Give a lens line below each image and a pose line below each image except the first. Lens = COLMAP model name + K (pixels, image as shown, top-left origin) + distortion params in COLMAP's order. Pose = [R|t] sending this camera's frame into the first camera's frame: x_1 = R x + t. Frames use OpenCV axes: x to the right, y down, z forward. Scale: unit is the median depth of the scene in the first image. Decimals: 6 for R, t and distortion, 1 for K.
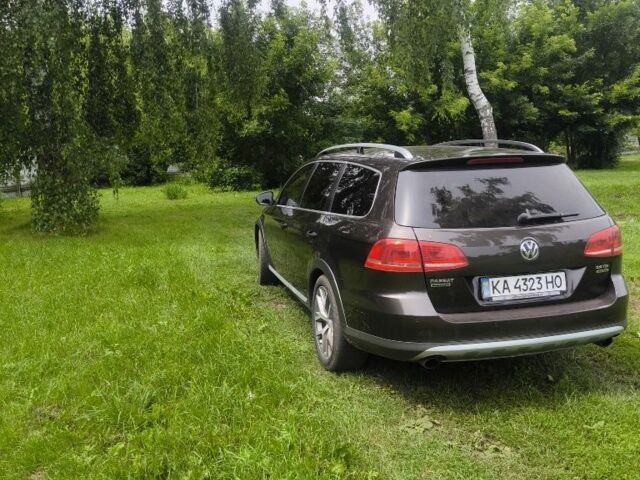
lens RADIAL K [[563.1, 0, 320.0], [0, 563.1, 240.0], [0, 0, 1]] dist [0.084854, -0.126556]
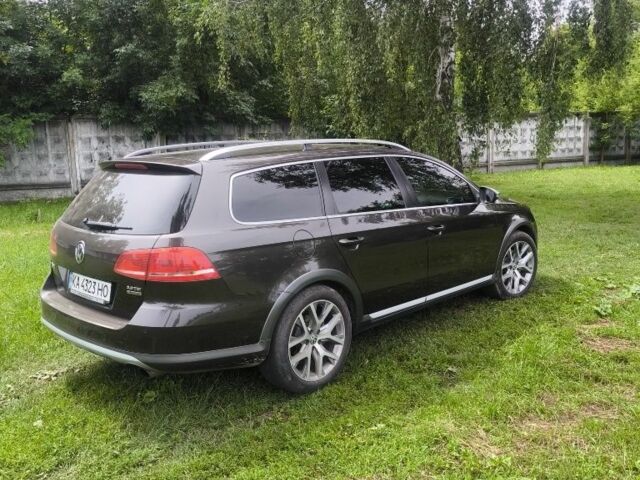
lens RADIAL K [[563.1, 0, 320.0], [0, 563.1, 240.0], [0, 0, 1]] dist [0.084854, -0.126556]
pose [[0.540060, 0.158439, -0.826579, 1.422180], [-0.117143, 0.986712, 0.112596, -0.170641], [0.833435, 0.036020, 0.551443, 0.756346]]
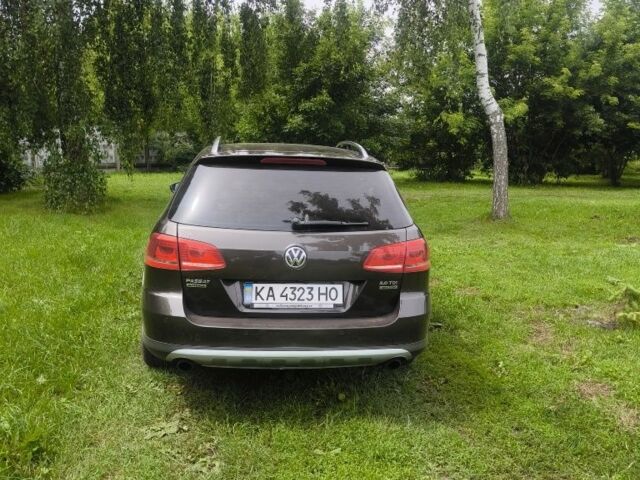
lens RADIAL K [[563.1, 0, 320.0], [0, 563.1, 240.0], [0, 0, 1]] dist [0.084854, -0.126556]
pose [[0.987972, 0.084571, -0.129458, 0.506162], [-0.084150, 0.996415, 0.008731, -0.021922], [0.129732, 0.002268, 0.991546, 0.075354]]
